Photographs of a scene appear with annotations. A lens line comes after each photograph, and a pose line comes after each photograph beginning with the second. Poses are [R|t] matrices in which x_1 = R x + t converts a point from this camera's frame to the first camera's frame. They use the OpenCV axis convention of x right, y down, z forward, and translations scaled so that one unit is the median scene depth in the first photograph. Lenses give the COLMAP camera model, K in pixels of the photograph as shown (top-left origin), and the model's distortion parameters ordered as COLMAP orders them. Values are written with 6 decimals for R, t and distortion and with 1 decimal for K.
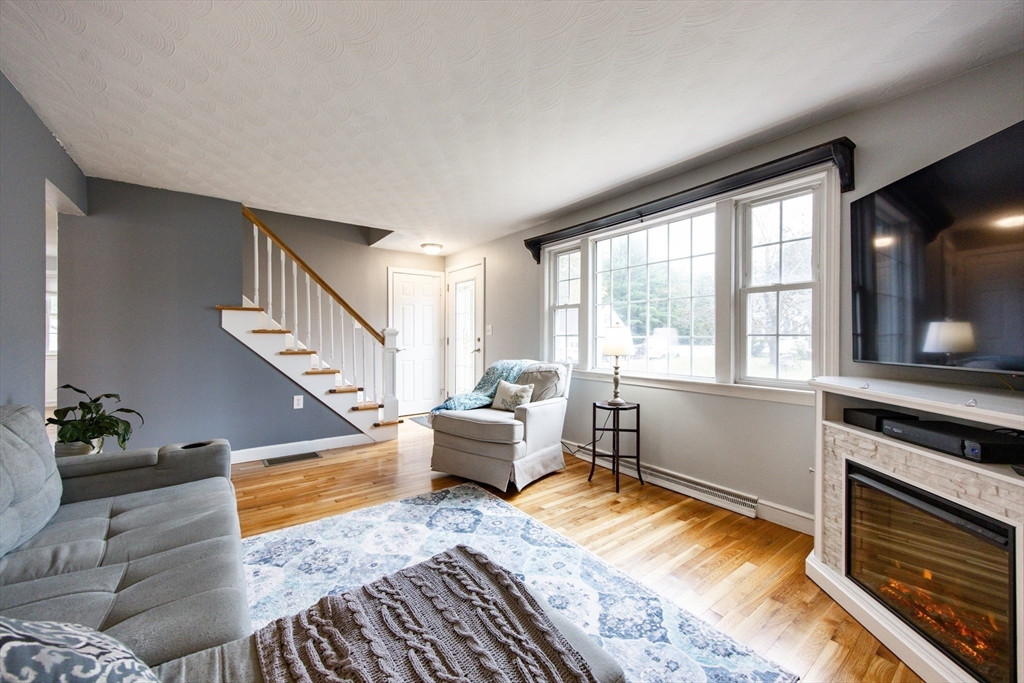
lens RADIAL K [[395.8, 0, 514.4], [0, 395.8, 335.6], [0, 0, 1]] dist [0.005932, -0.000958]
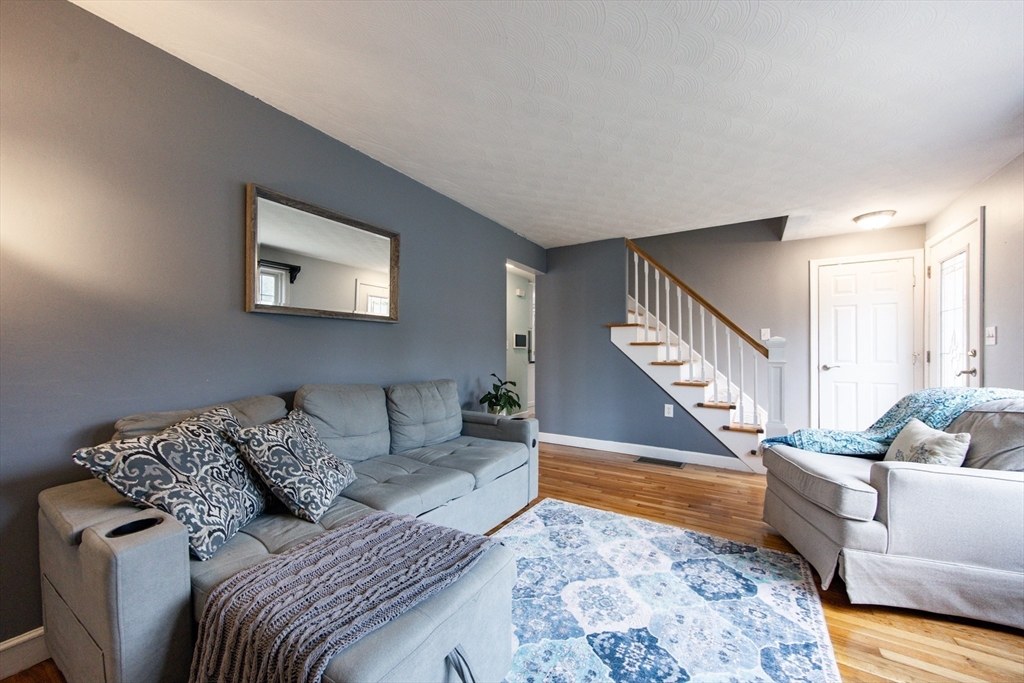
lens RADIAL K [[395.8, 0, 511.2], [0, 395.8, 352.7], [0, 0, 1]] dist [0.005932, -0.000958]
pose [[0.352475, -0.002426, -0.935818, 0.313814], [-0.002876, 0.999989, -0.003675, 0.020841], [0.935817, 0.003987, 0.352464, 0.256654]]
